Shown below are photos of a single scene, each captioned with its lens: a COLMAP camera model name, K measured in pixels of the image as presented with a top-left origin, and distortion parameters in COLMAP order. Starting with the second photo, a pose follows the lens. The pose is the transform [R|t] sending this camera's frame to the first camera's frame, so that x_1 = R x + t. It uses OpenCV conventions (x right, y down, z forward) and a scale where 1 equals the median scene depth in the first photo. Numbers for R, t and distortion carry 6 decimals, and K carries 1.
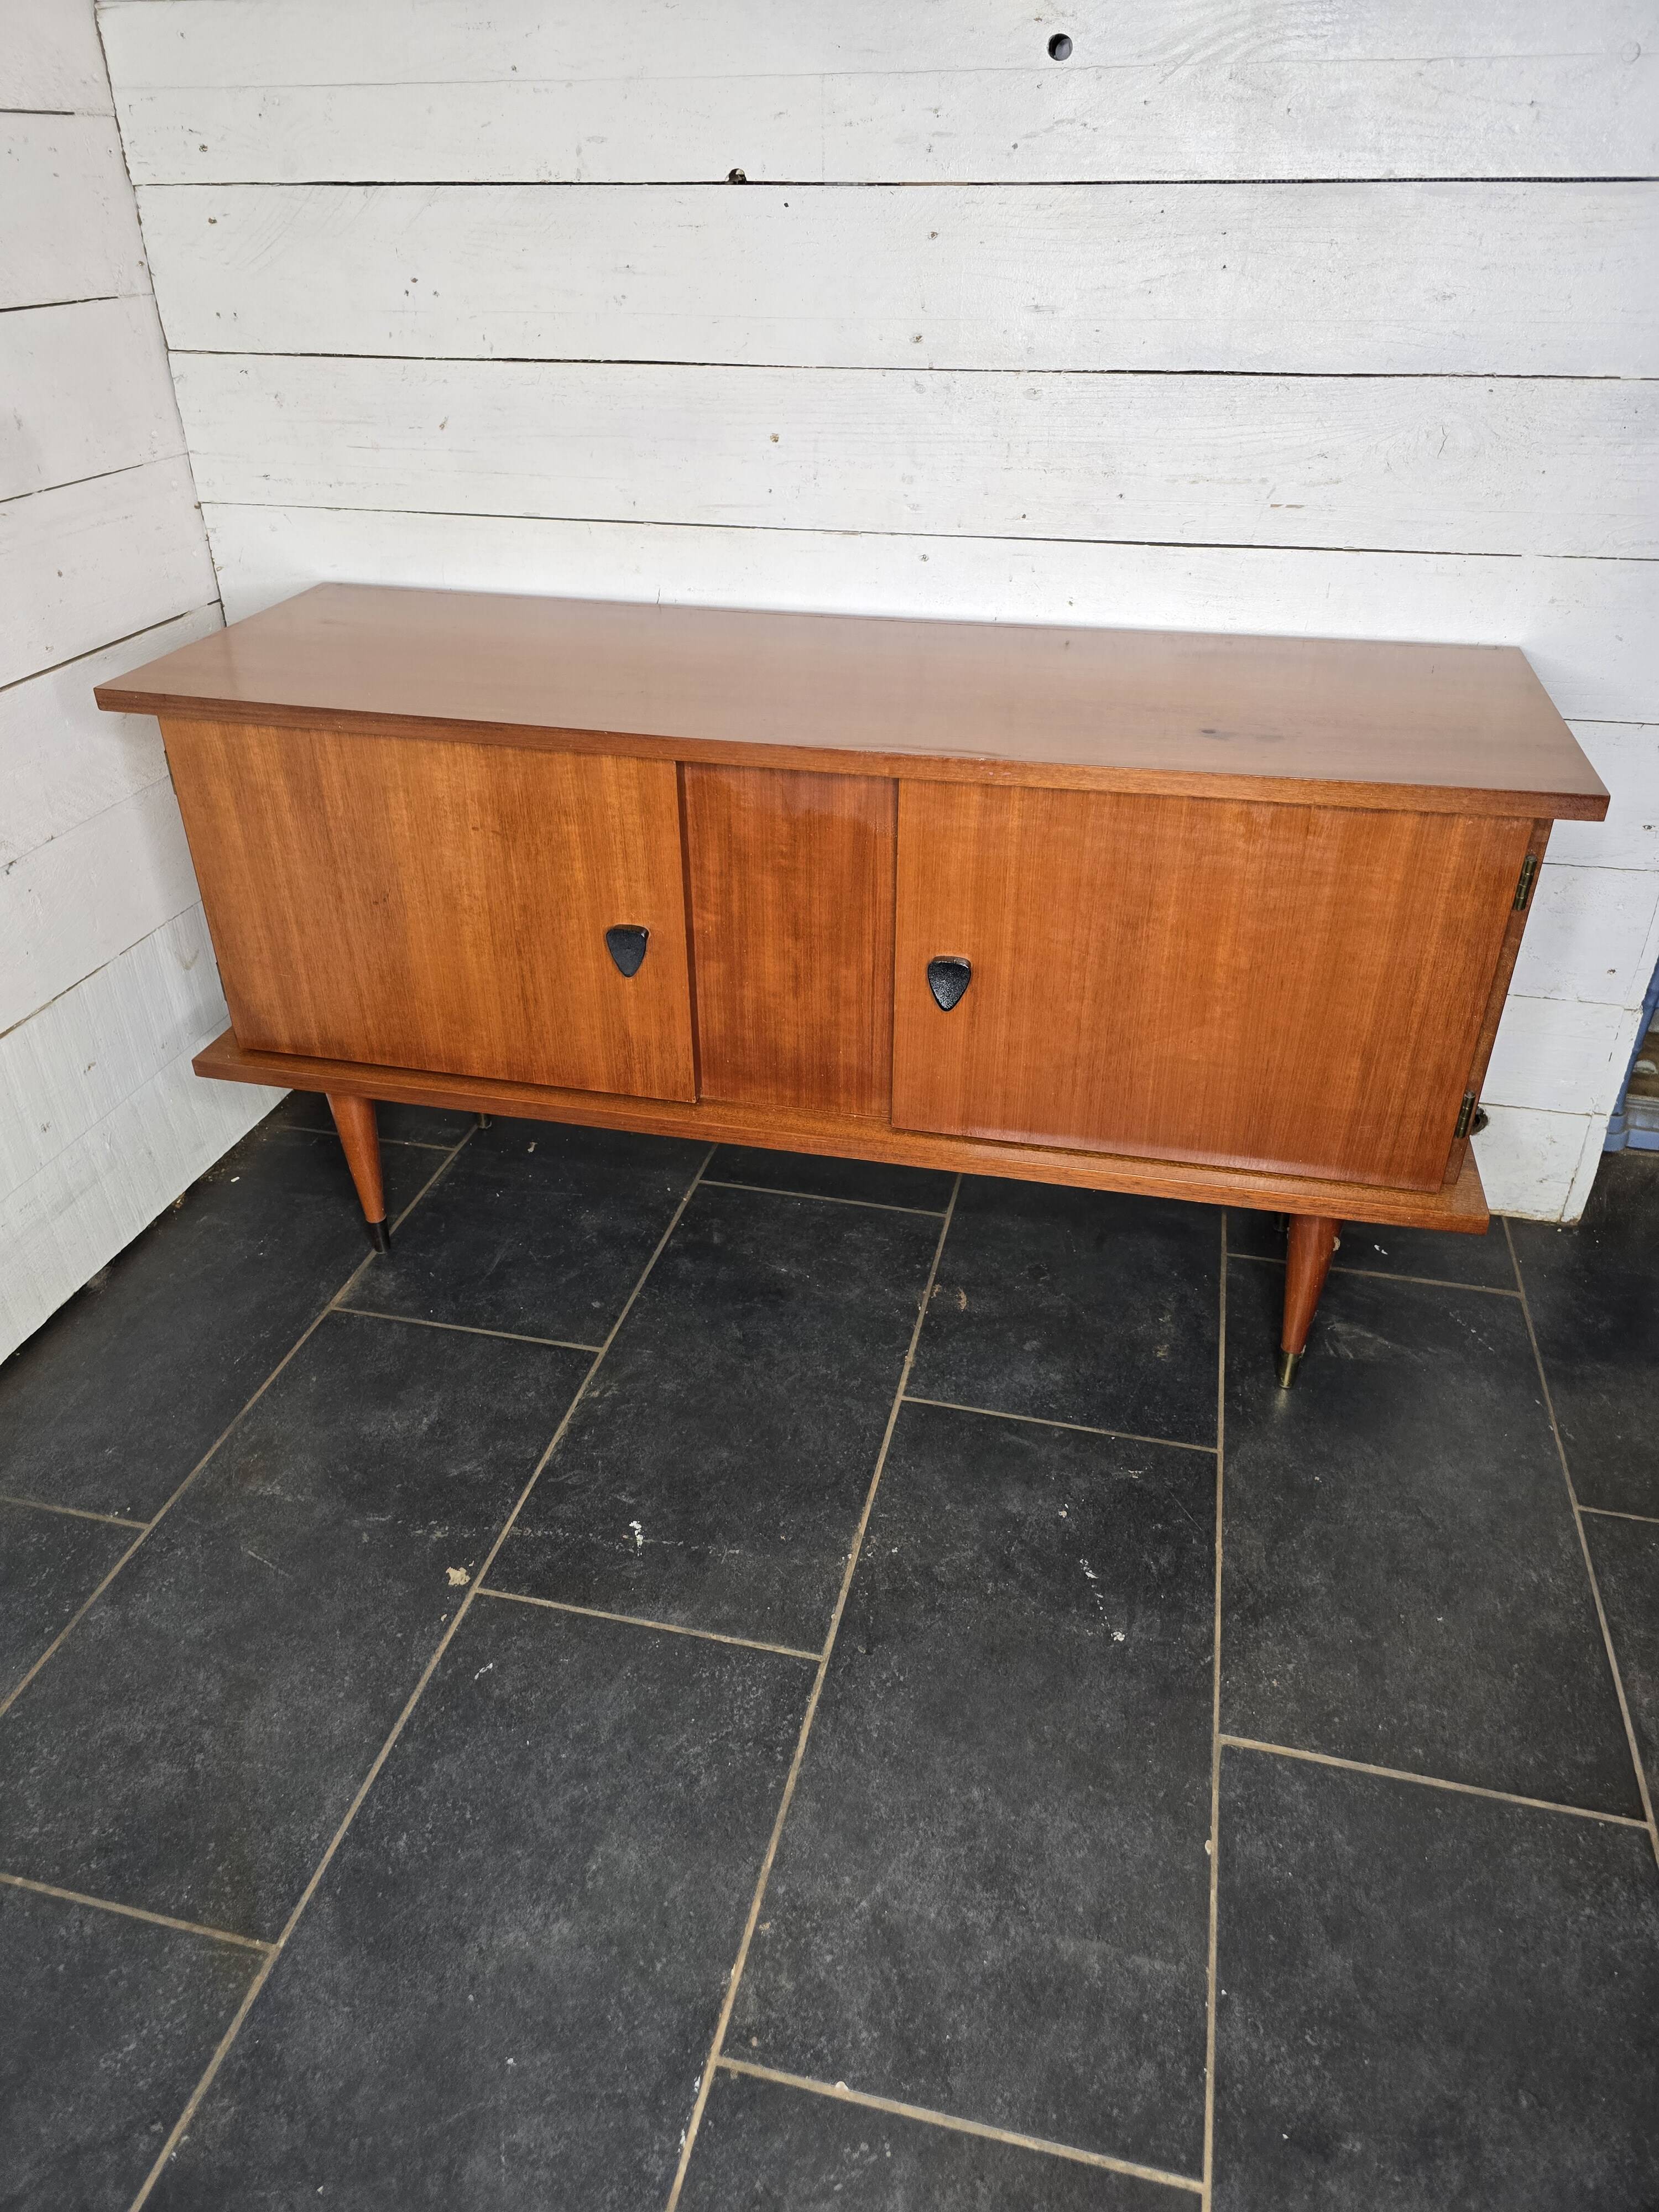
lens RADIAL K [[1509.0, 0, 830.6], [0, 1509.0, 1071.5], [0, 0, 1]] dist [0.051824, -0.056479]
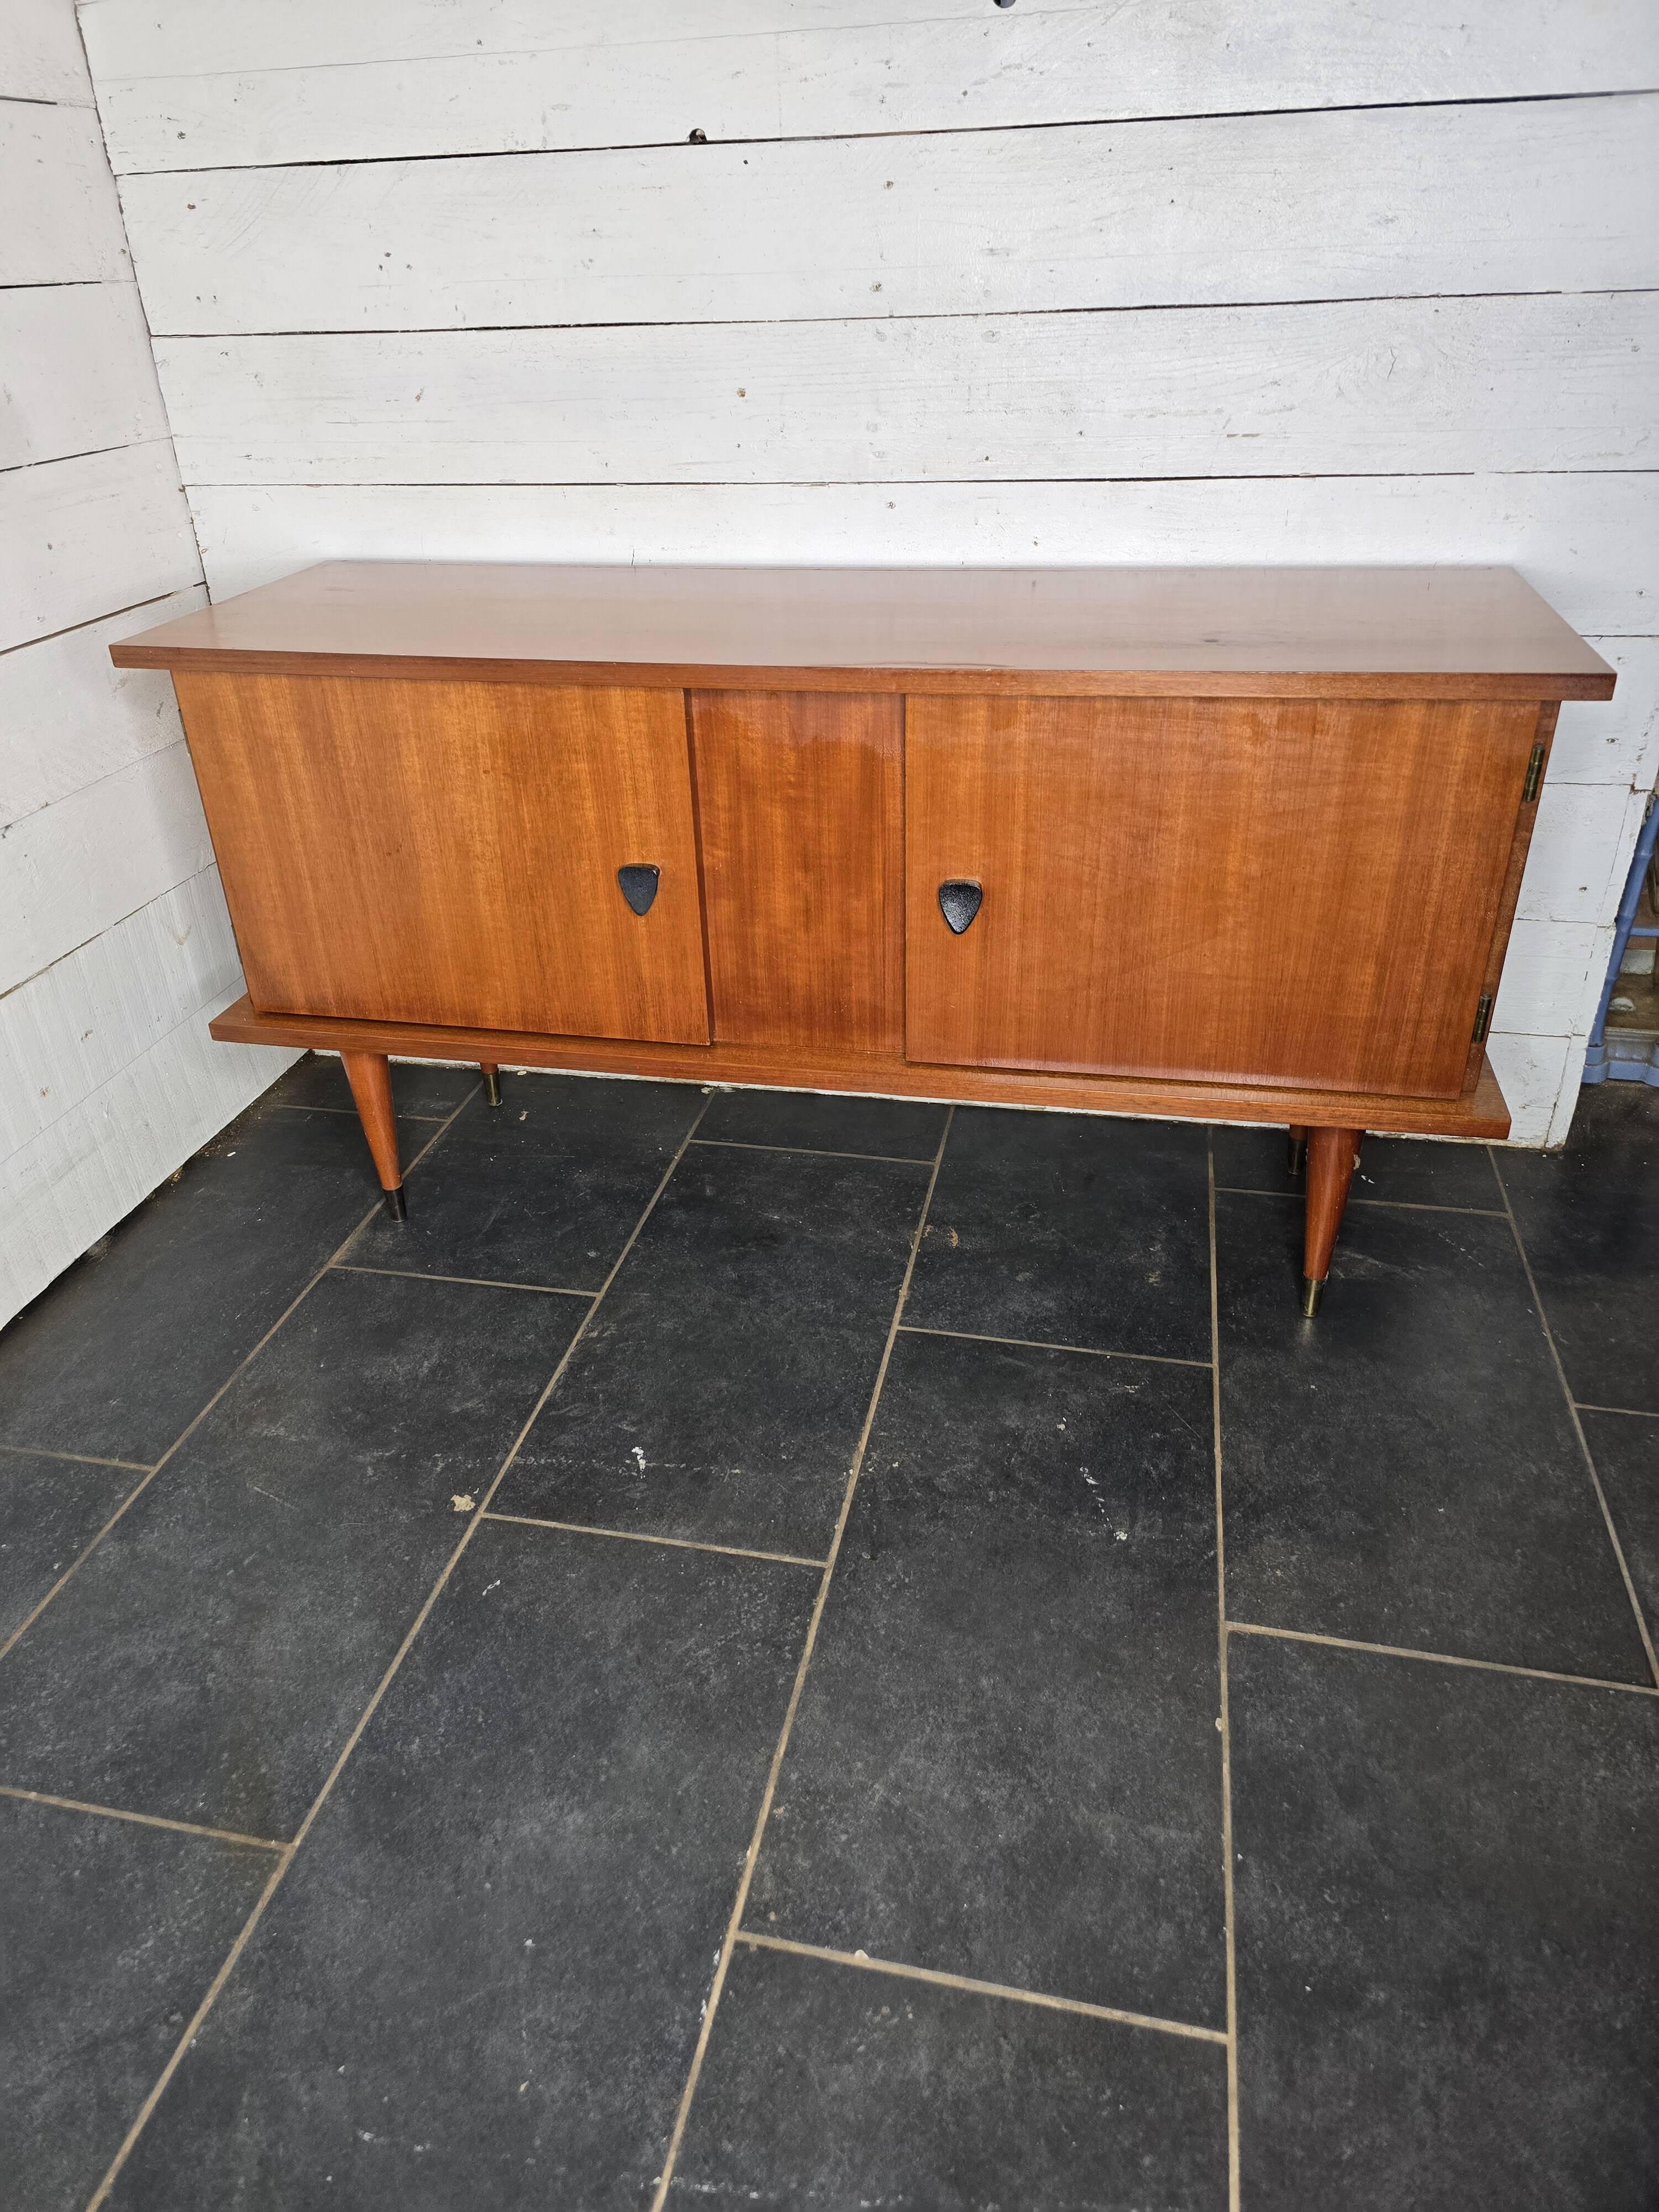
lens RADIAL K [[1509.0, 0, 810.5], [0, 1509.0, 1072.3], [0, 0, 1]] dist [0.051824, -0.056479]
pose [[0.999447, -0.033139, -0.002883, -0.002887], [0.033023, 0.998883, -0.033790, 0.089946], [0.004000, 0.033676, 0.999425, -0.013024]]
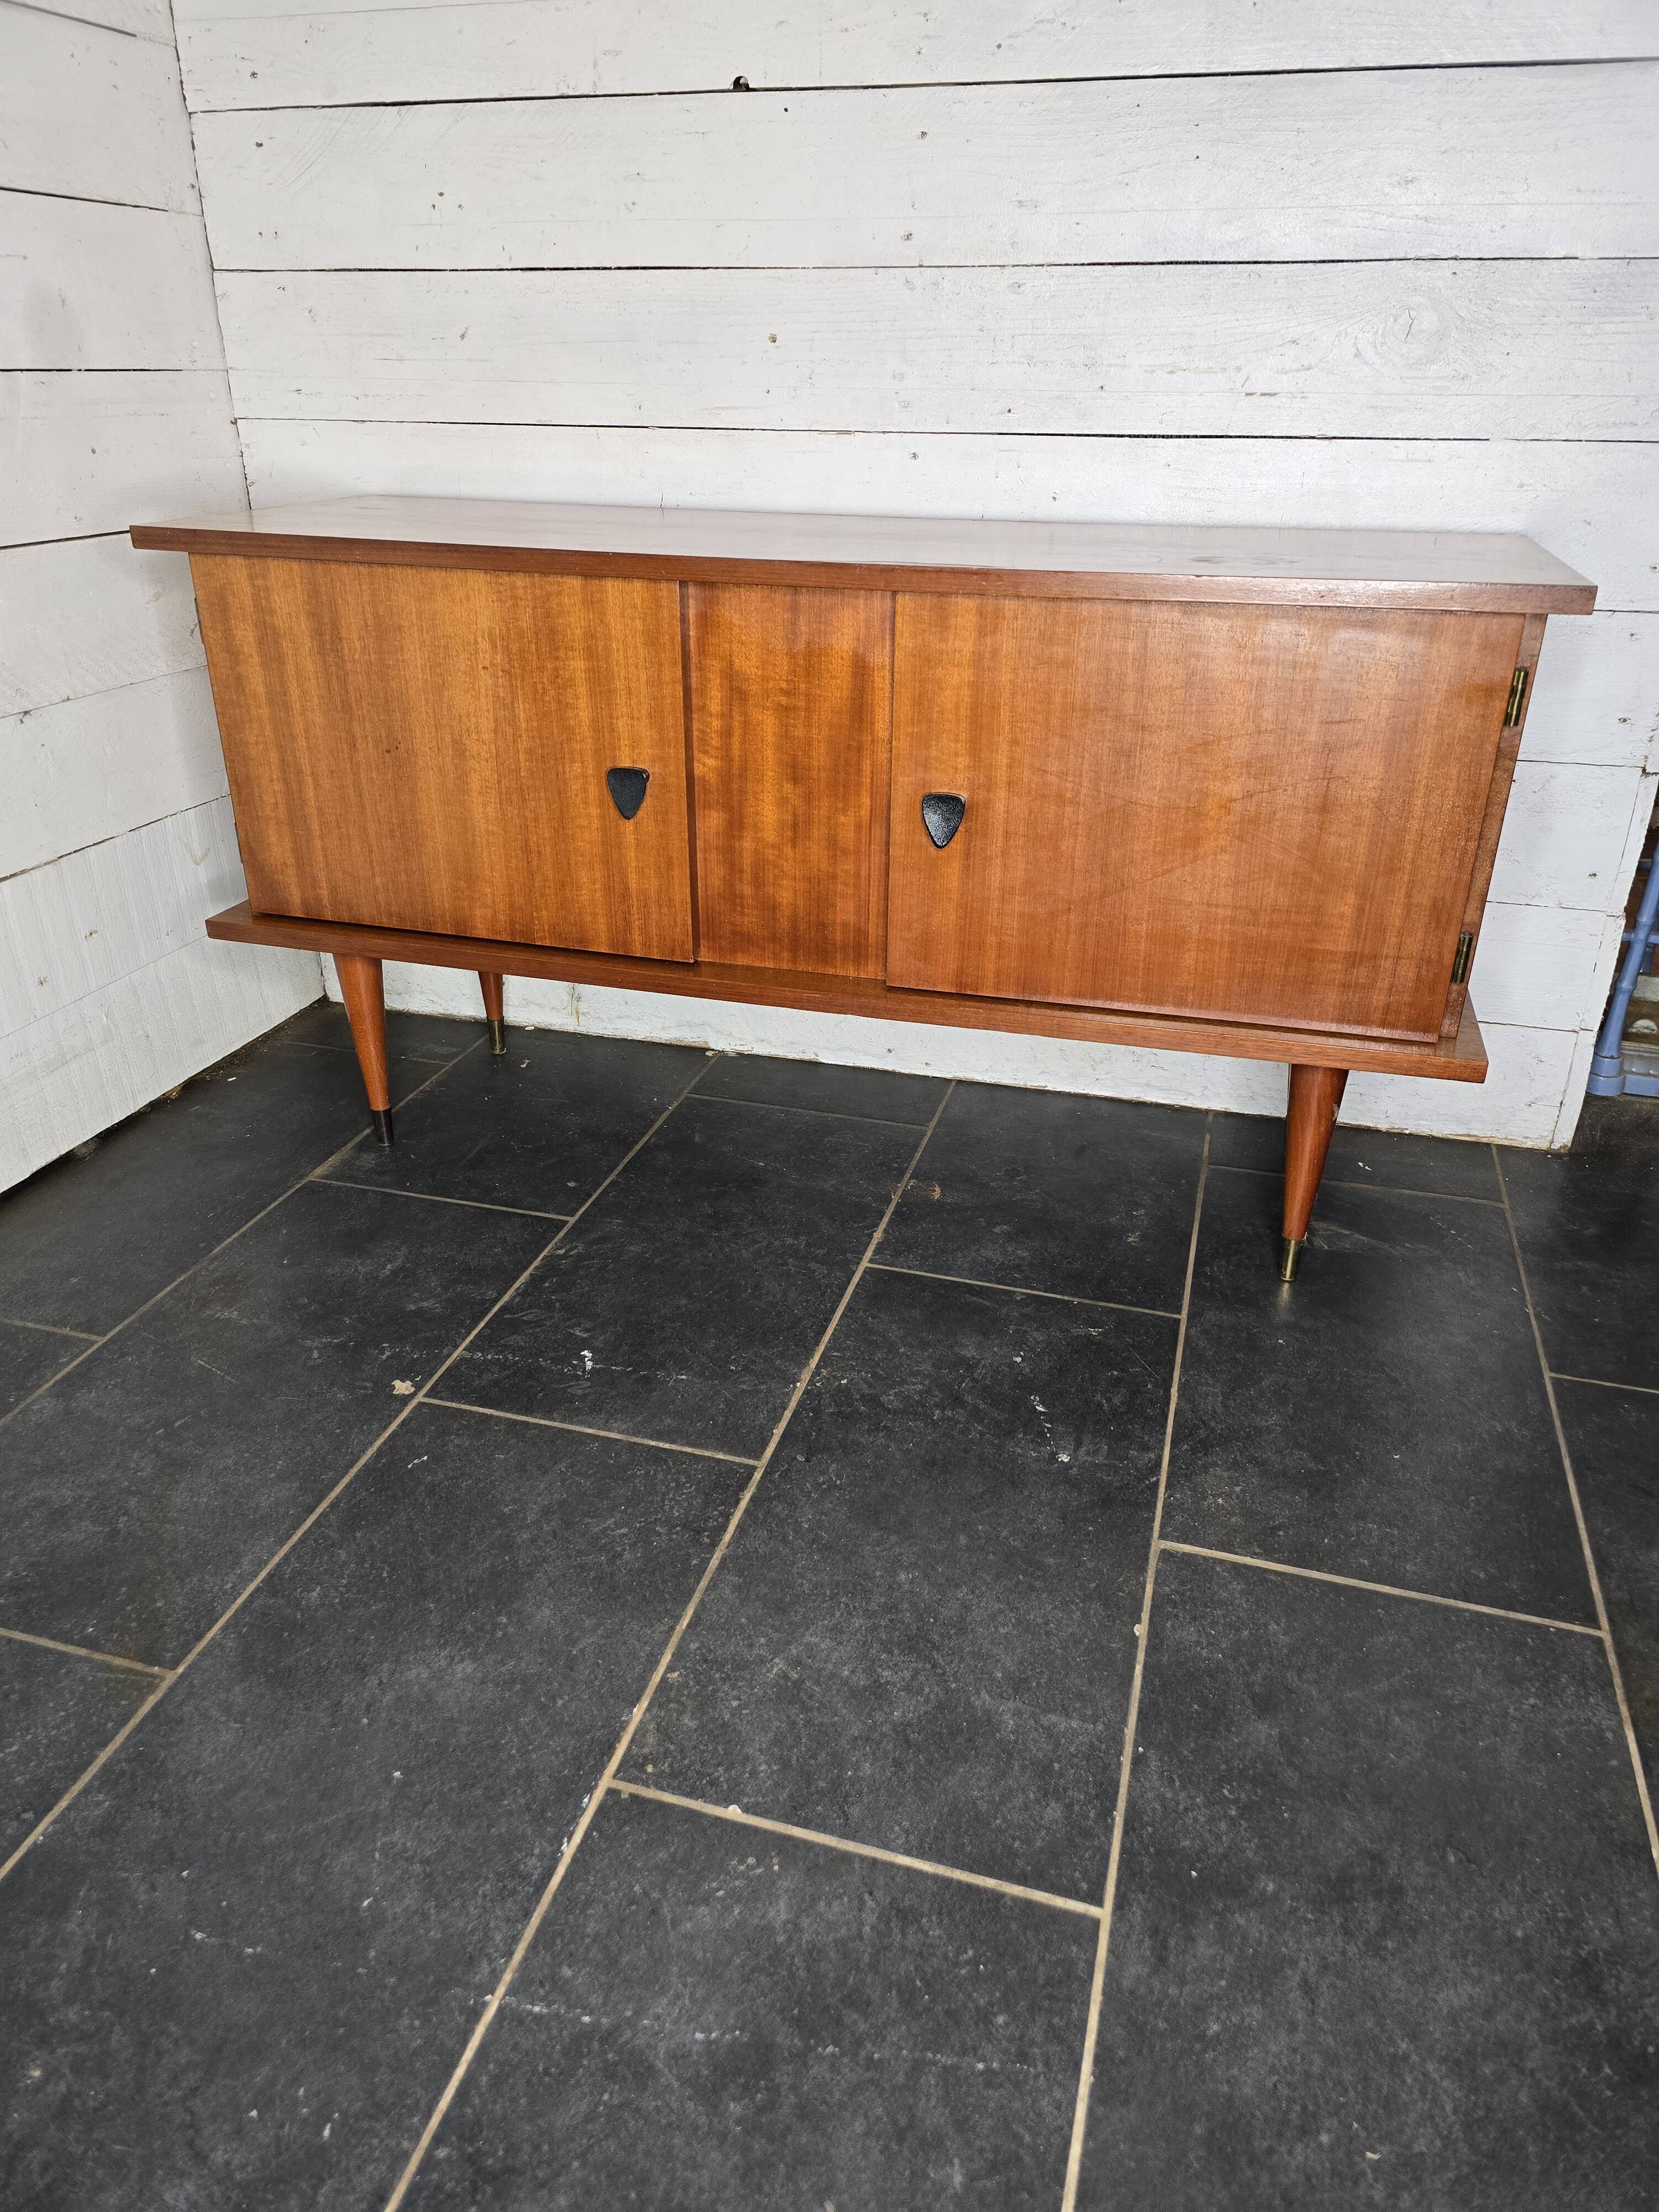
lens RADIAL K [[1509.0, 0, 843.3], [0, 1509.0, 1096.5], [0, 0, 1]] dist [0.051824, -0.056479]
pose [[0.999035, 0.029685, -0.032385, 0.070038], [-0.032430, 0.995606, -0.087842, 0.223261], [0.029636, 0.088807, 0.995608, 0.003144]]
